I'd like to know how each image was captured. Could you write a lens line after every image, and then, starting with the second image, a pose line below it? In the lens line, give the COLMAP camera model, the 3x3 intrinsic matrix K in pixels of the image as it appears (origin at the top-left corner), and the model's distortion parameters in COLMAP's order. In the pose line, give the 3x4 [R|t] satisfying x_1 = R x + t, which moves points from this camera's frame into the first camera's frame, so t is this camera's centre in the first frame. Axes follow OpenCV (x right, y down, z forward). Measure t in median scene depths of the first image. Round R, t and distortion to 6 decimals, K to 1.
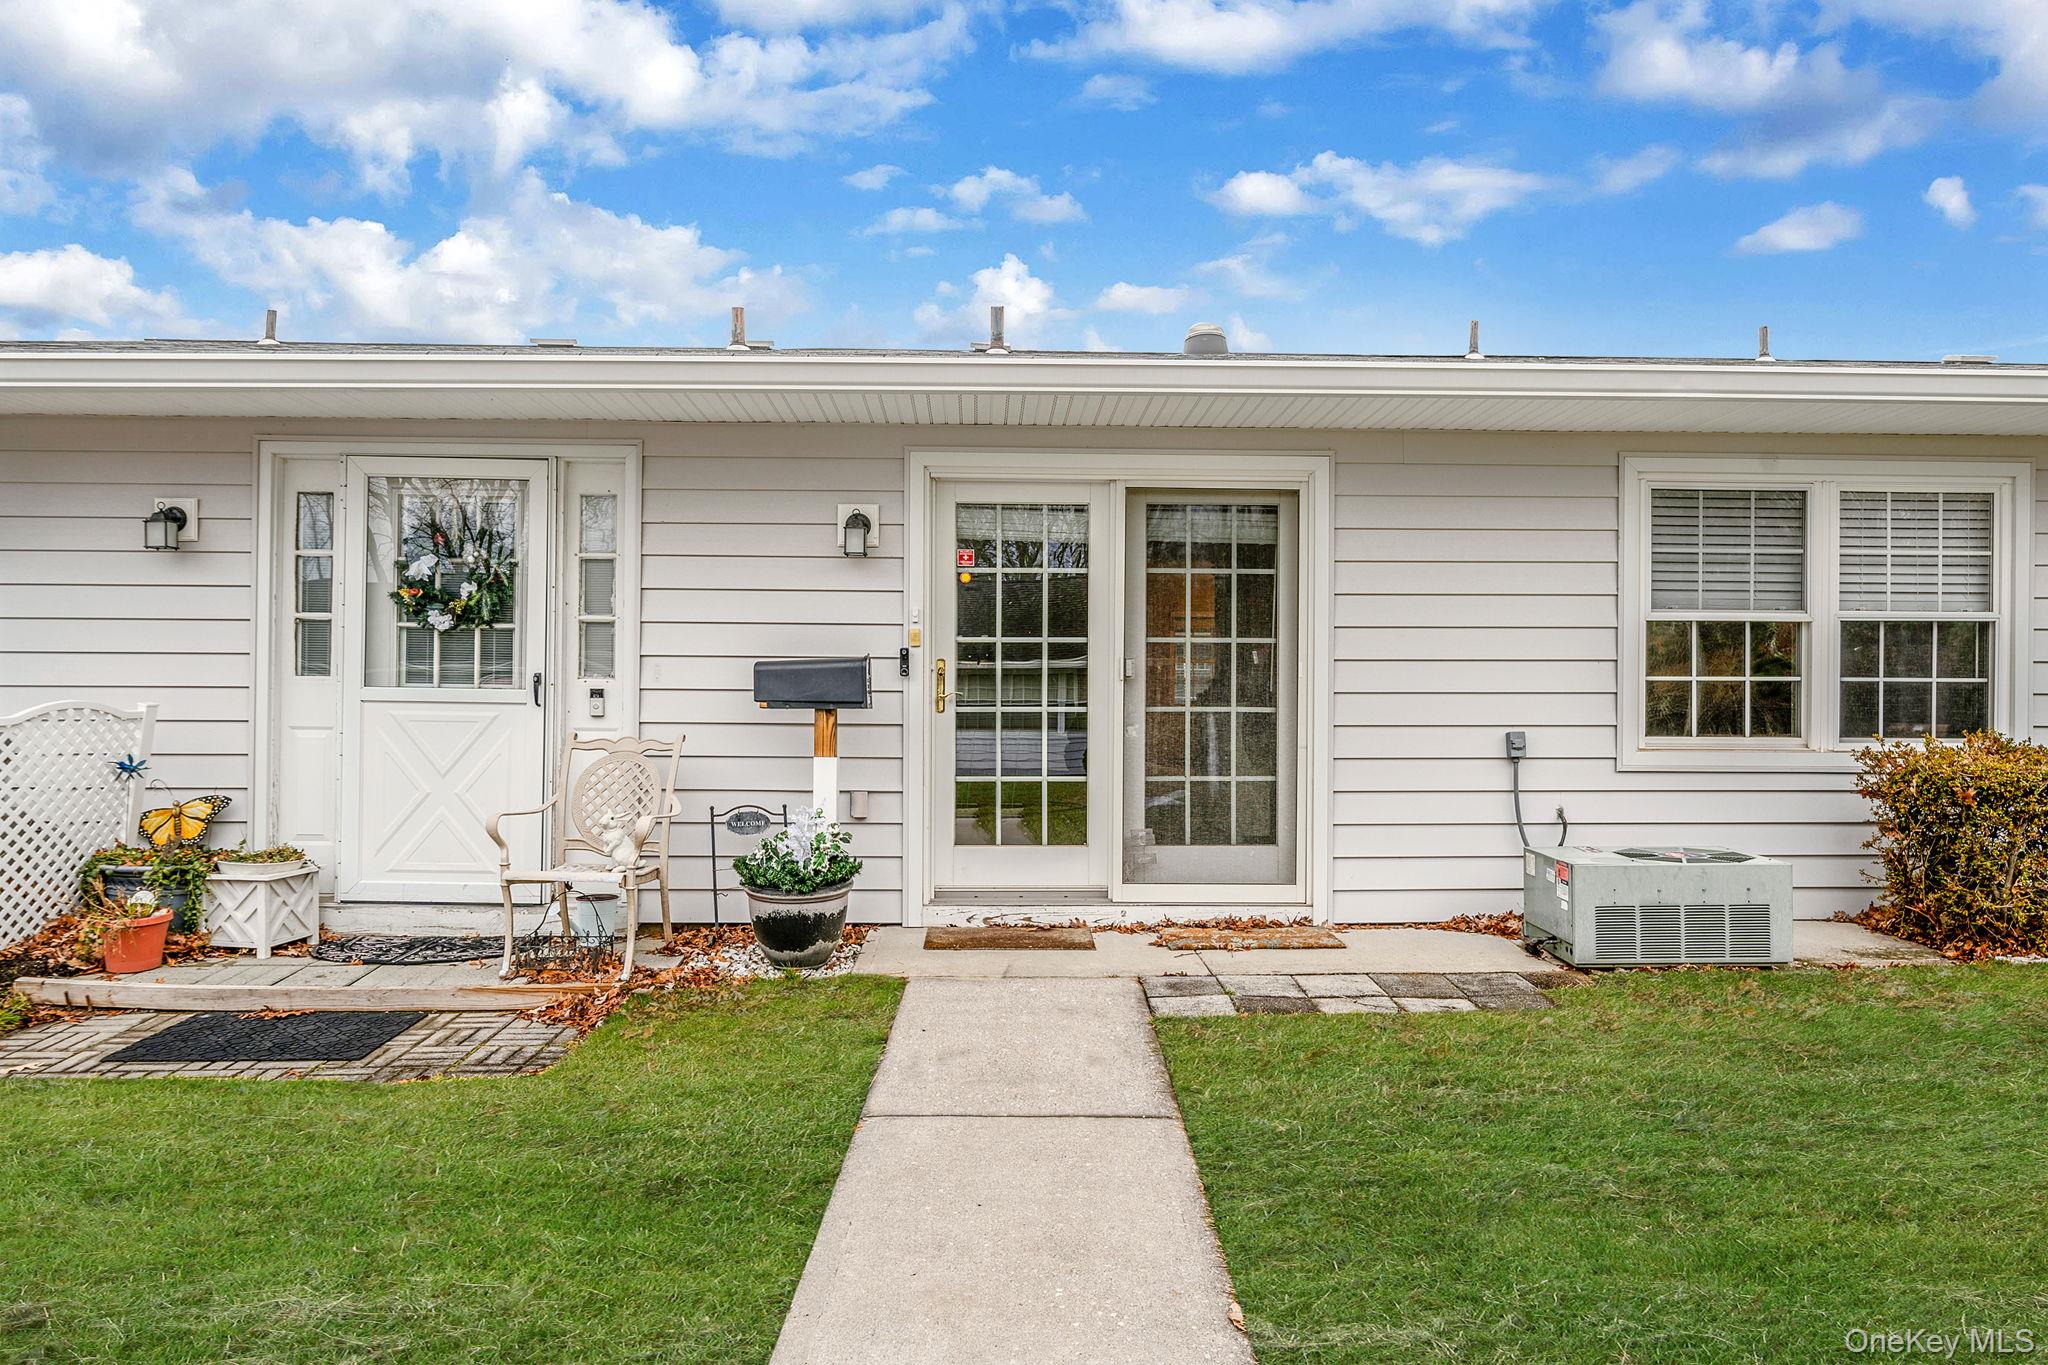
lens RADIAL K [[711.3, 0, 1035.1], [0, 711.3, 686.1], [0, 0, 1]] dist [-0.000367, 0.000071]
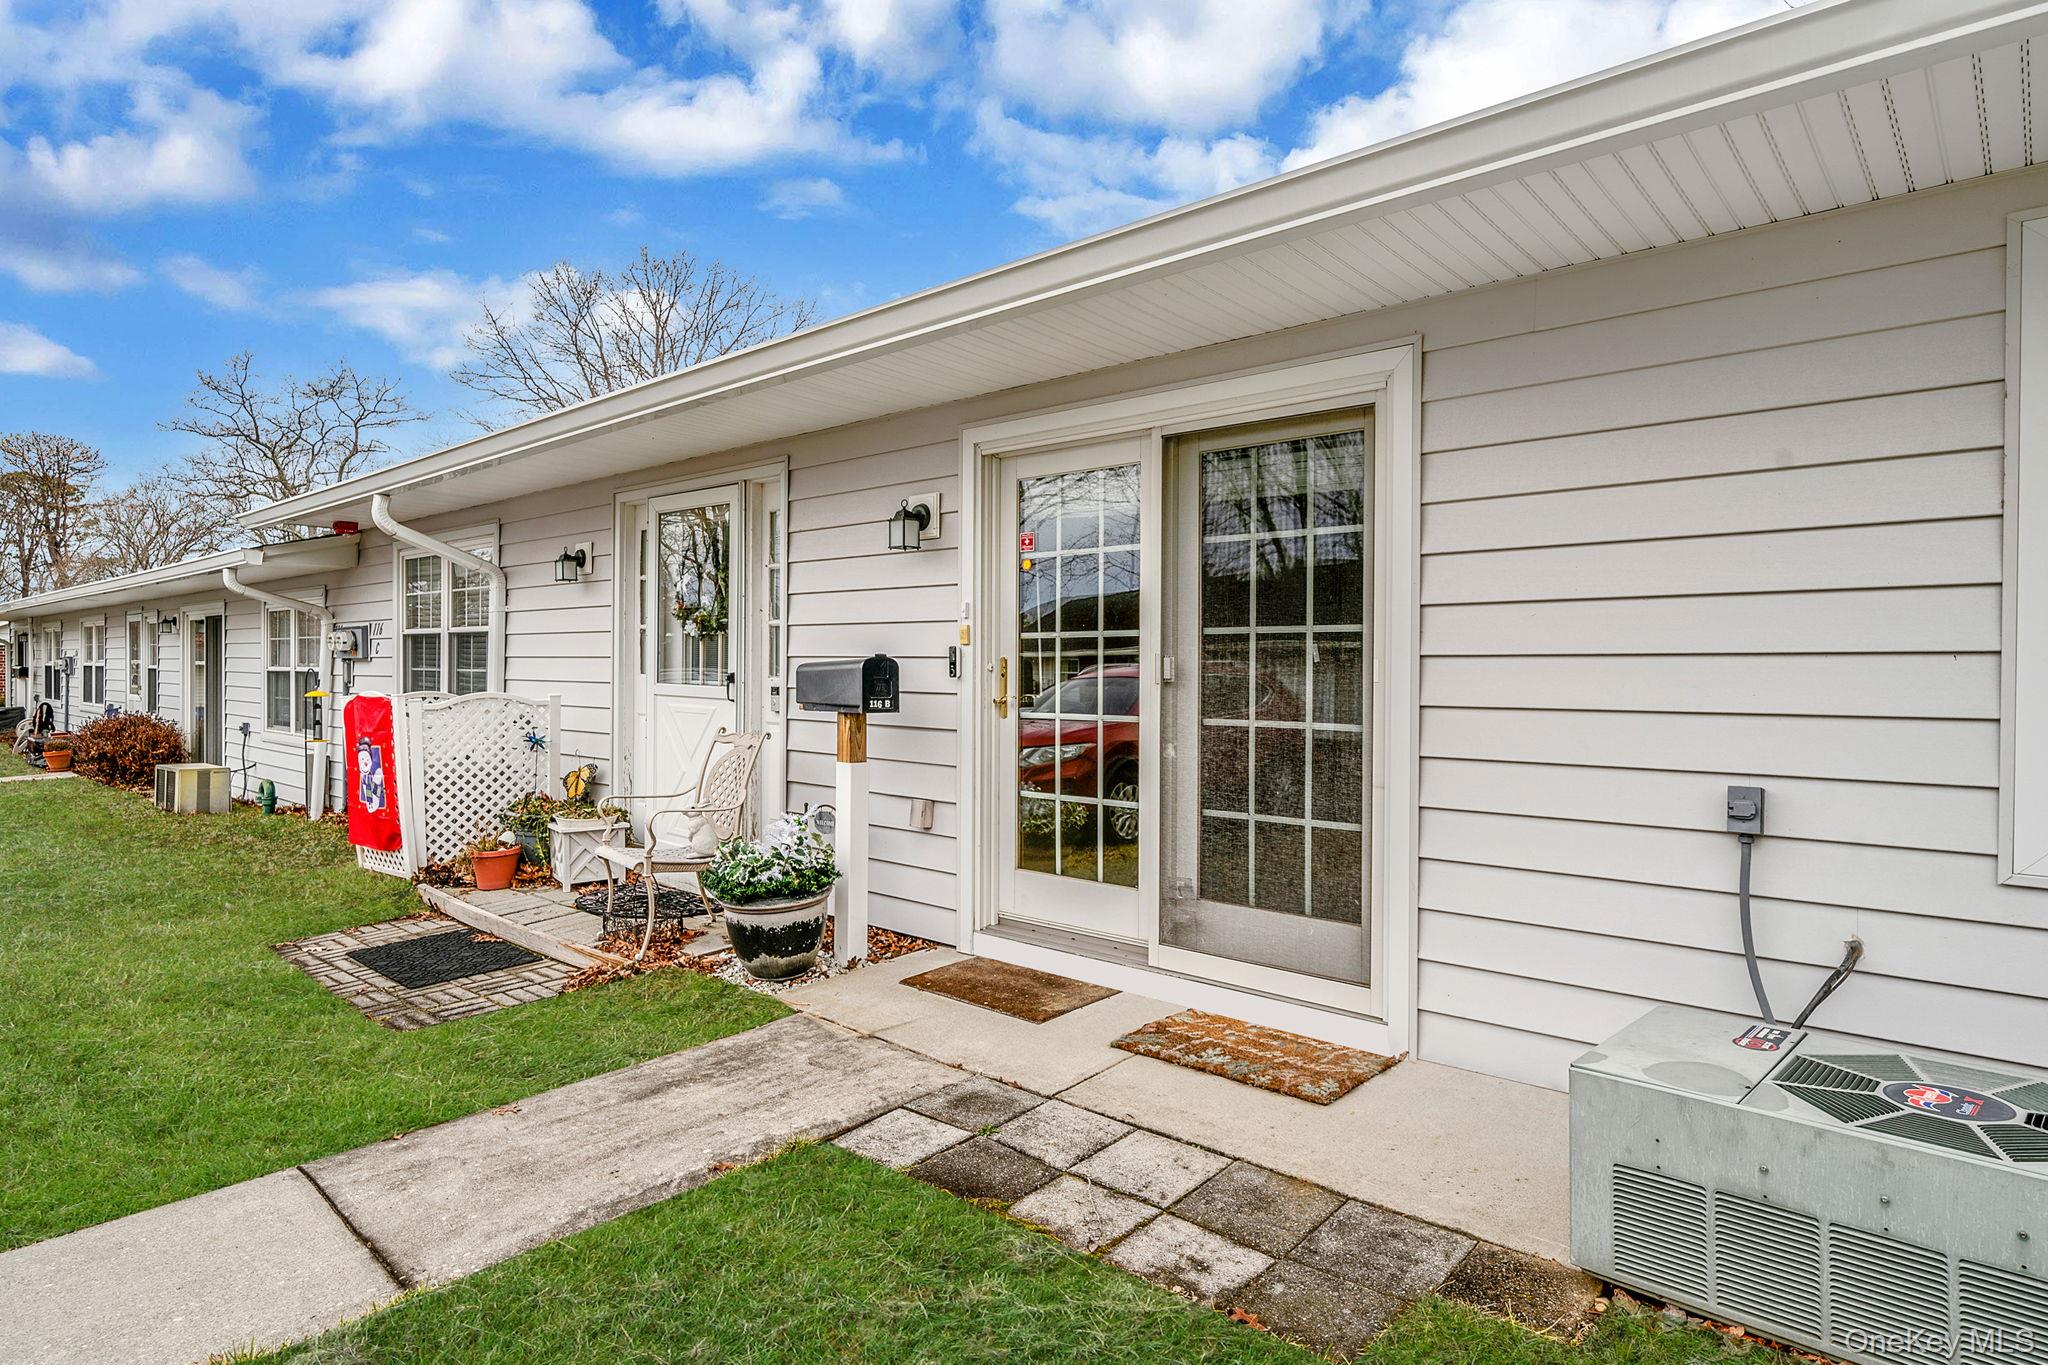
lens RADIAL K [[753.2, 0, 1055.2], [0, 753.2, 683.0], [0, 0, 1]] dist [-0.001315, 0.000030]
pose [[0.889749, 0.006691, -0.456401, 0.426881], [-0.005230, 0.999976, 0.004464, -0.013364], [0.456421, -0.001585, 0.889763, 0.227966]]
